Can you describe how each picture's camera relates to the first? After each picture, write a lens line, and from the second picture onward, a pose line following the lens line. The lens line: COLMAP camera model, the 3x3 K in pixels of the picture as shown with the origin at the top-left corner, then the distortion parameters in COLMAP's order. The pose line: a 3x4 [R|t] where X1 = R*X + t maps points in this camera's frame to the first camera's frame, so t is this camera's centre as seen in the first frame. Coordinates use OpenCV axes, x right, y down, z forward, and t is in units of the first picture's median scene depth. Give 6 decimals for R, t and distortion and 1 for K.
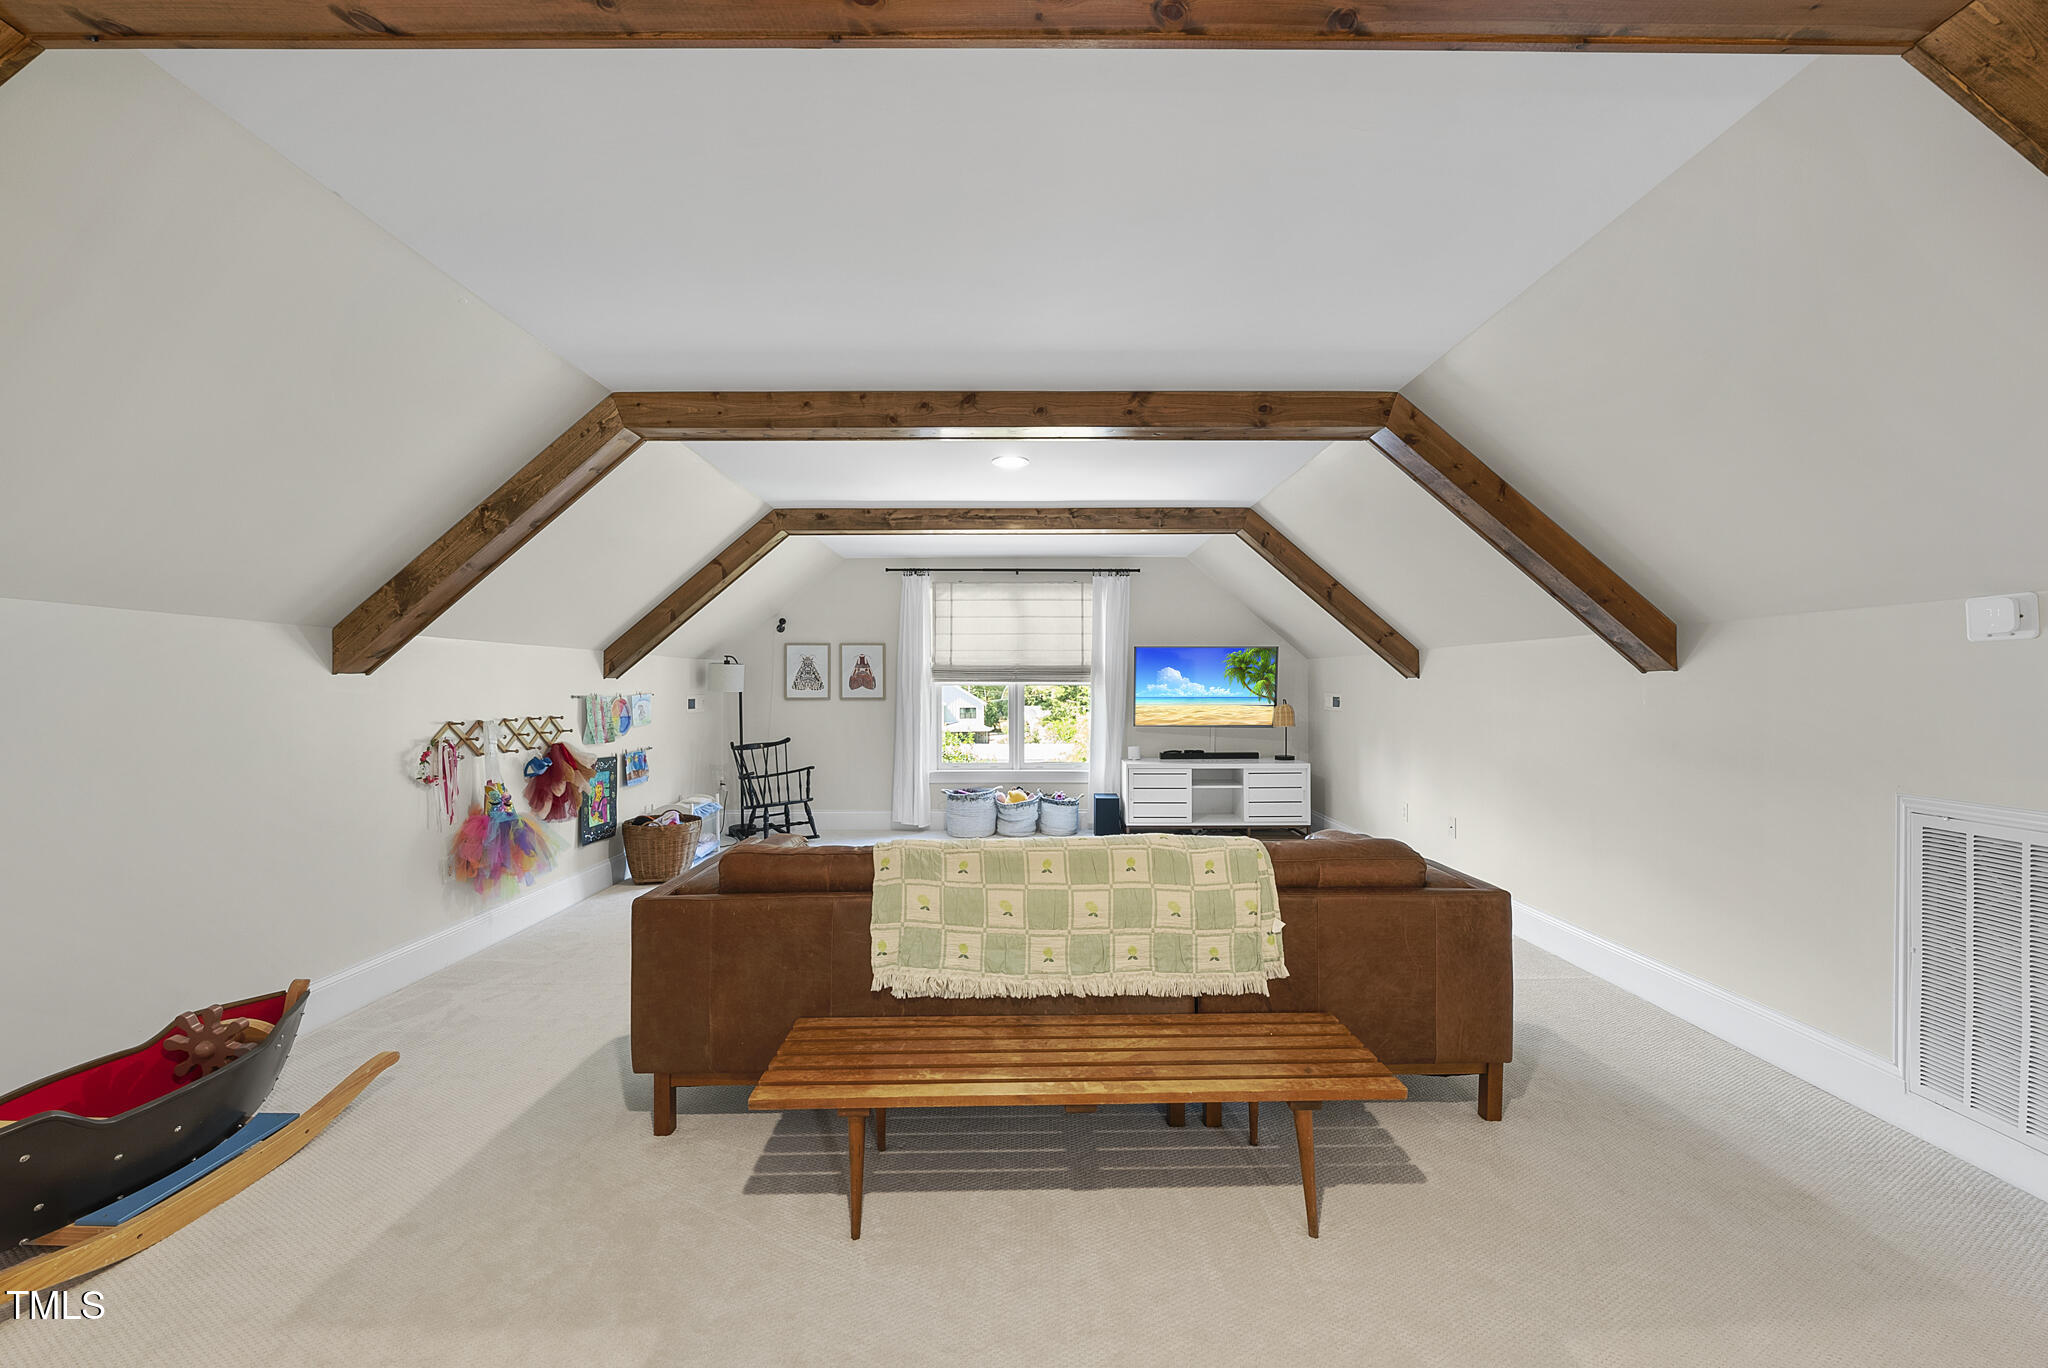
lens RADIAL K [[797.4, 0, 1029.9], [0, 797.4, 683.3], [0, 0, 1]] dist [-0.001941, -0.000679]
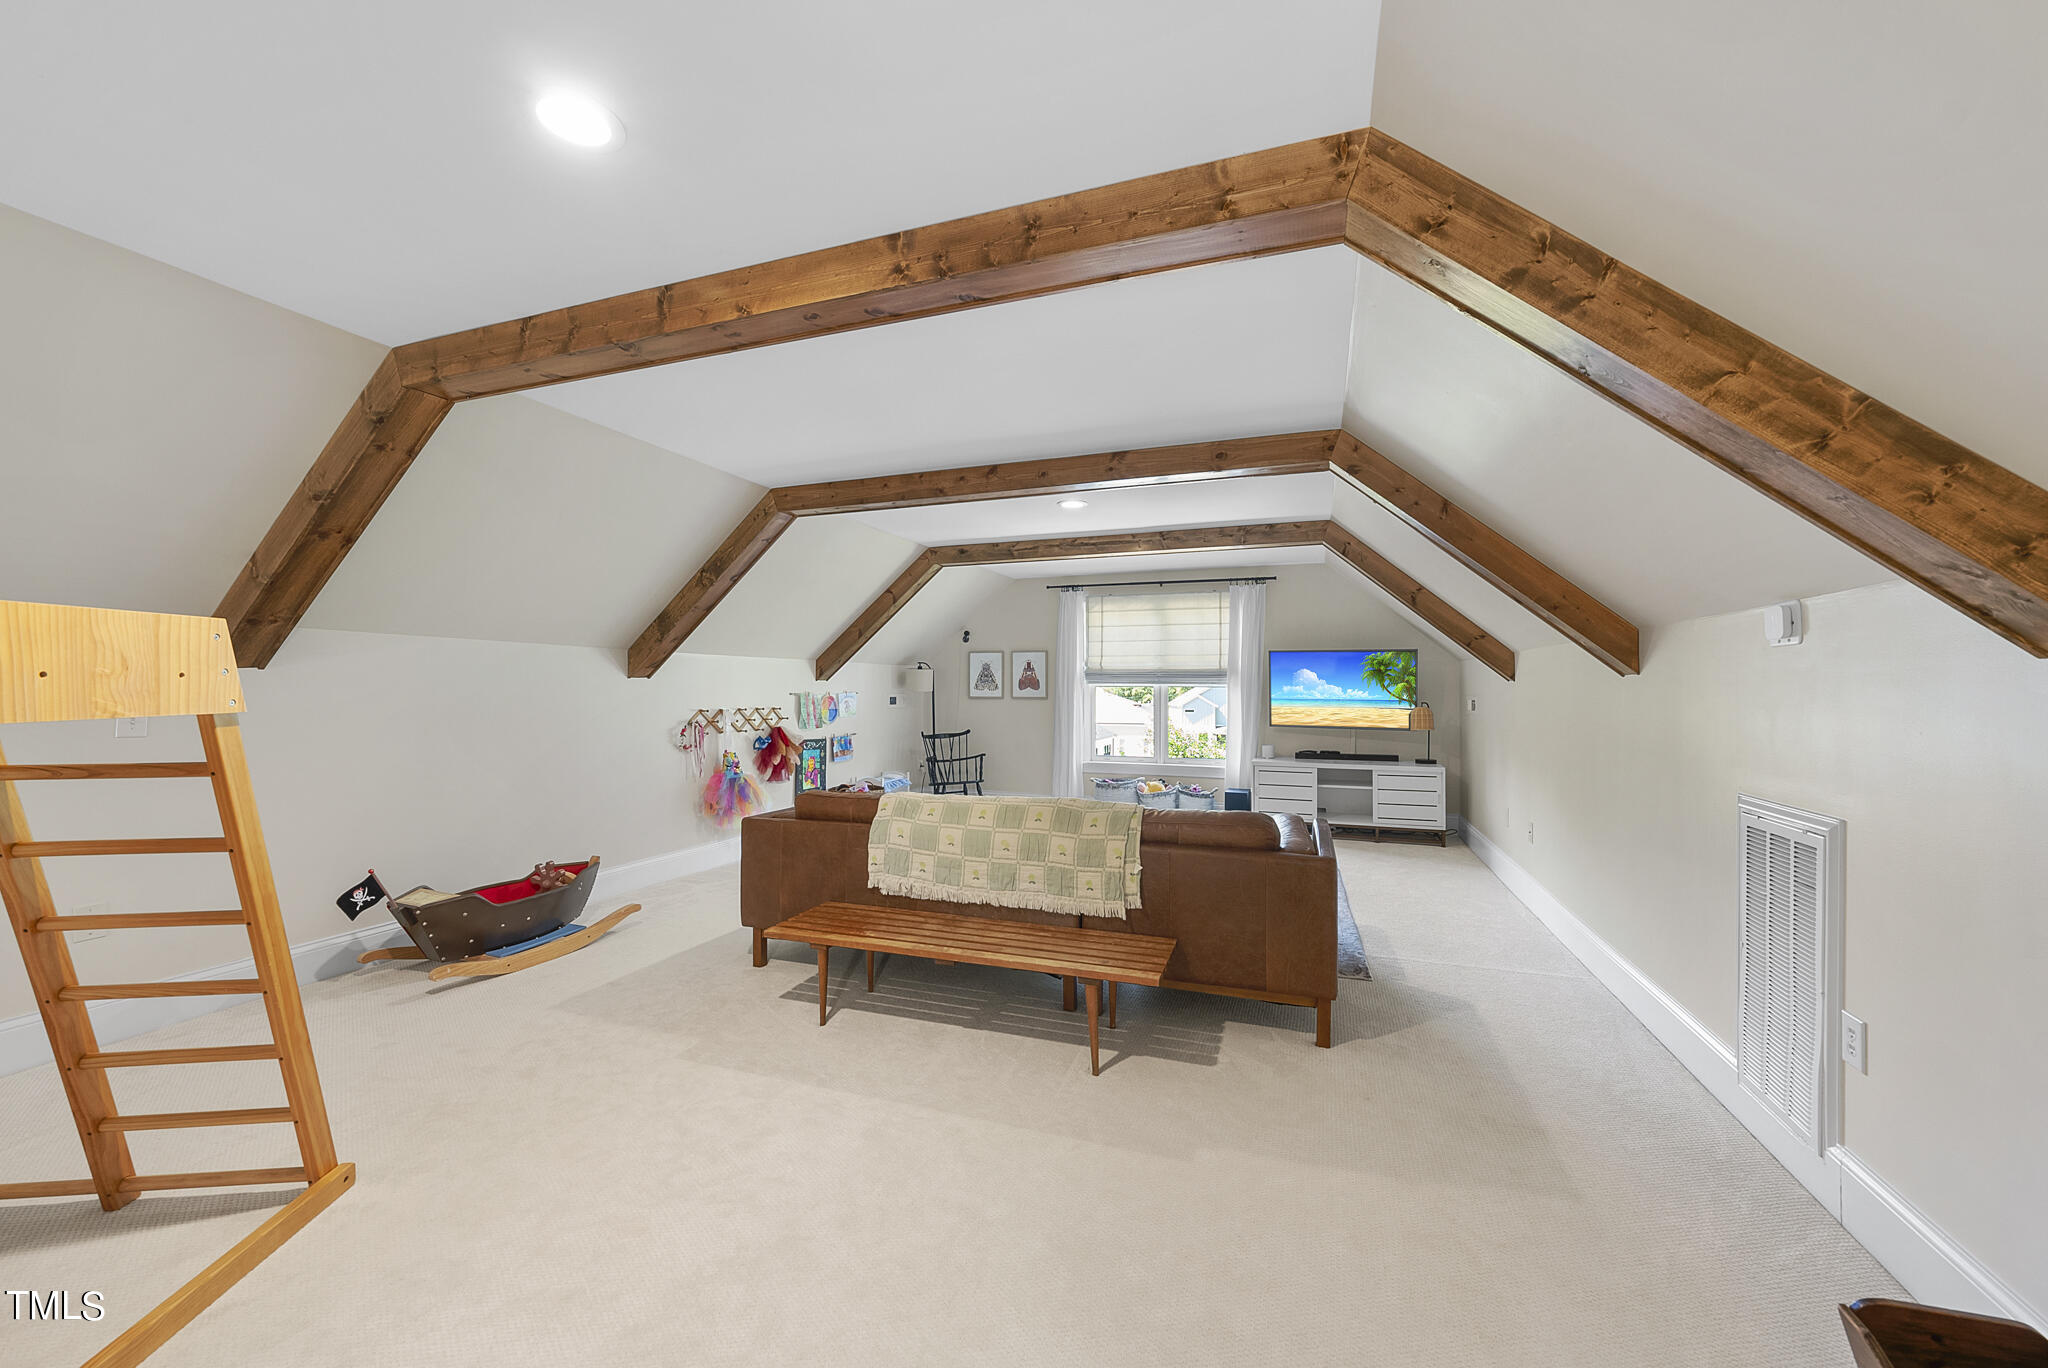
lens RADIAL K [[797.4, 0, 1019.8], [0, 797.4, 687.9], [0, 0, 1]] dist [-0.001941, -0.000679]
pose [[0.933788, 0.004086, -0.357804, 0.440929], [-0.002790, 0.999988, 0.004136, -0.000659], [0.357817, -0.002864, 0.933787, -0.223186]]
